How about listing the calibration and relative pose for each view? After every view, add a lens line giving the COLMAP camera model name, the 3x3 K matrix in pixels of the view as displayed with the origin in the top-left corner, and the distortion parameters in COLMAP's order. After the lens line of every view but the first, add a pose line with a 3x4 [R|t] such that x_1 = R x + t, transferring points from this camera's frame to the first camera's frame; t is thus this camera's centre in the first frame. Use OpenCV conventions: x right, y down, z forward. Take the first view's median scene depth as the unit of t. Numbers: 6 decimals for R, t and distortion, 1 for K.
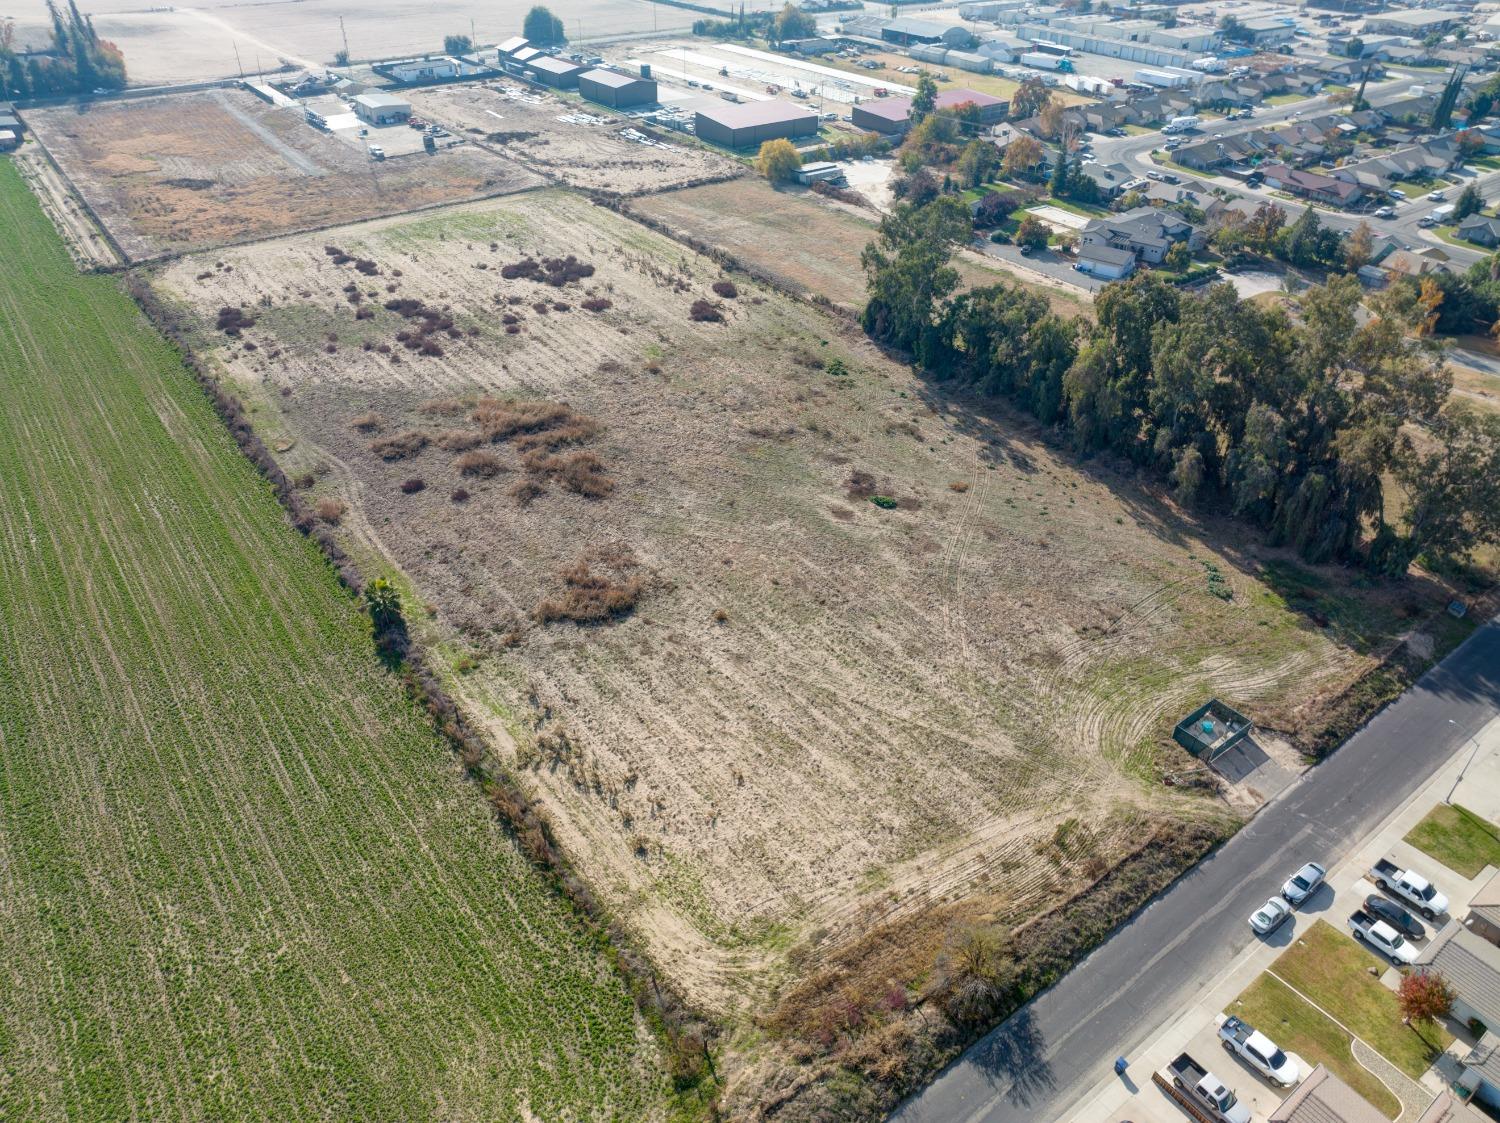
lens RADIAL K [[1060.8, 0, 750.0], [0, 1060.8, 558.7], [0, 0, 1]] dist [-0.043653, 0.014205]
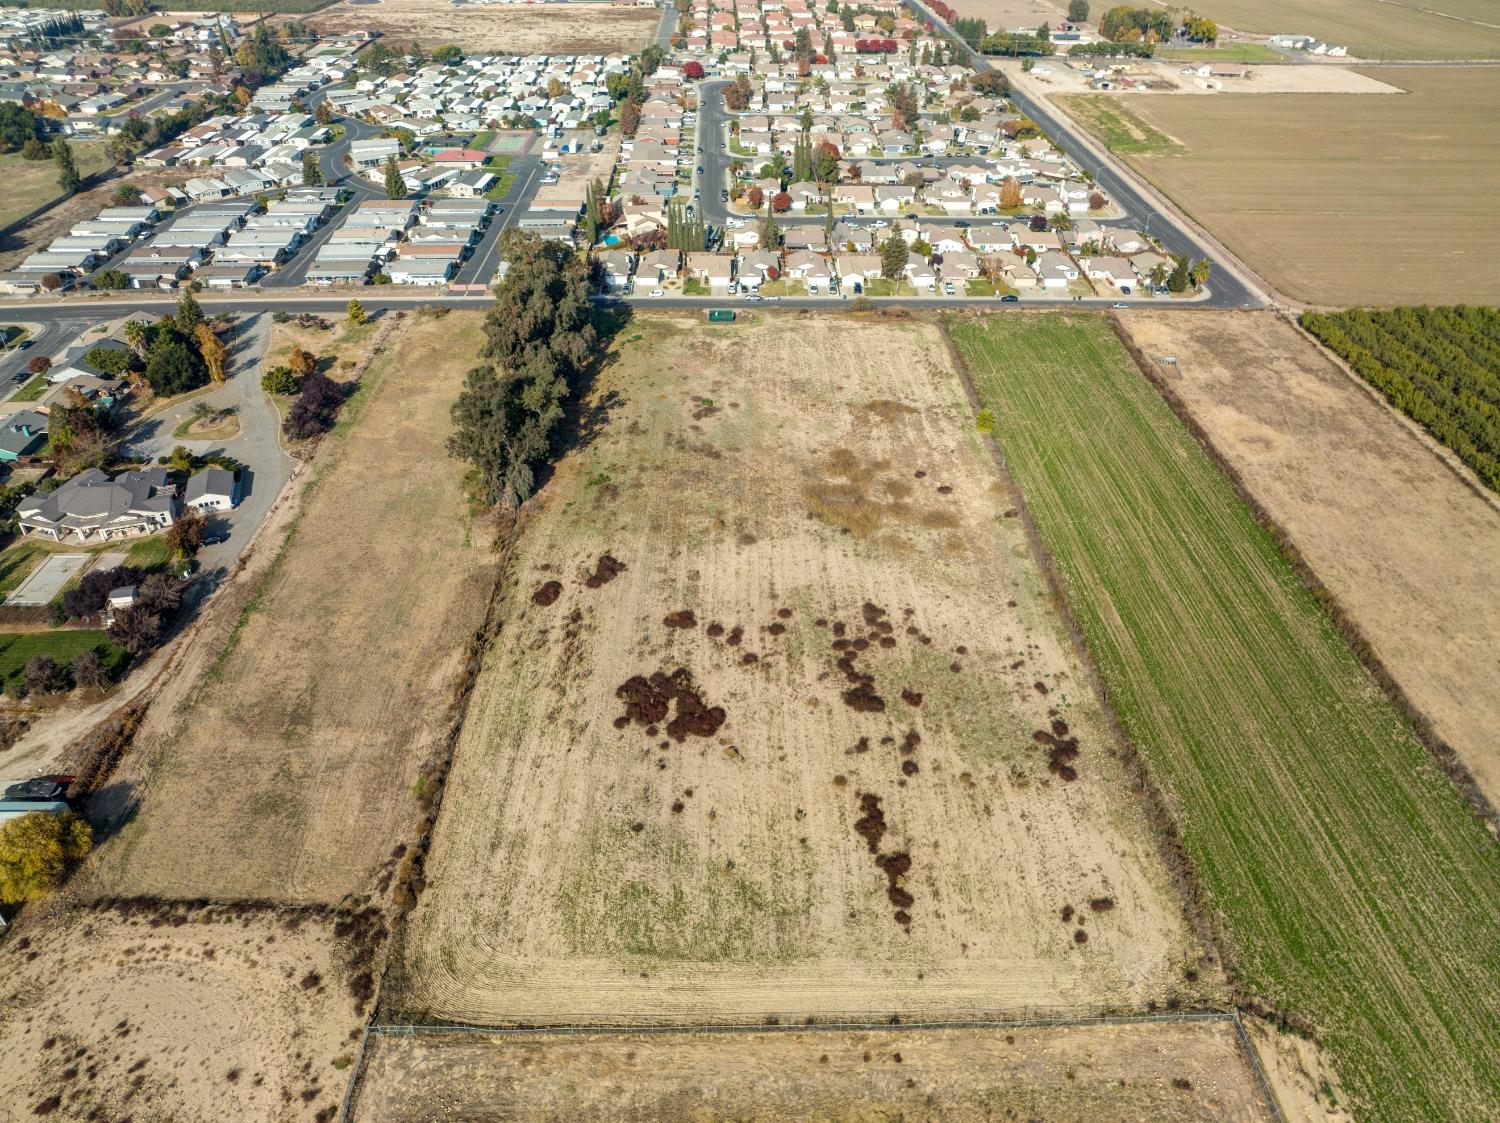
lens RADIAL K [[1060.8, 0, 746.7], [0, 1060.8, 568.5], [0, 0, 1]] dist [-0.043653, 0.014205]
pose [[-0.814001, -0.350493, 0.463203, -0.755565], [0.318911, 0.396837, 0.860707, -1.295681], [-0.485488, 0.848337, -0.211250, 1.411754]]
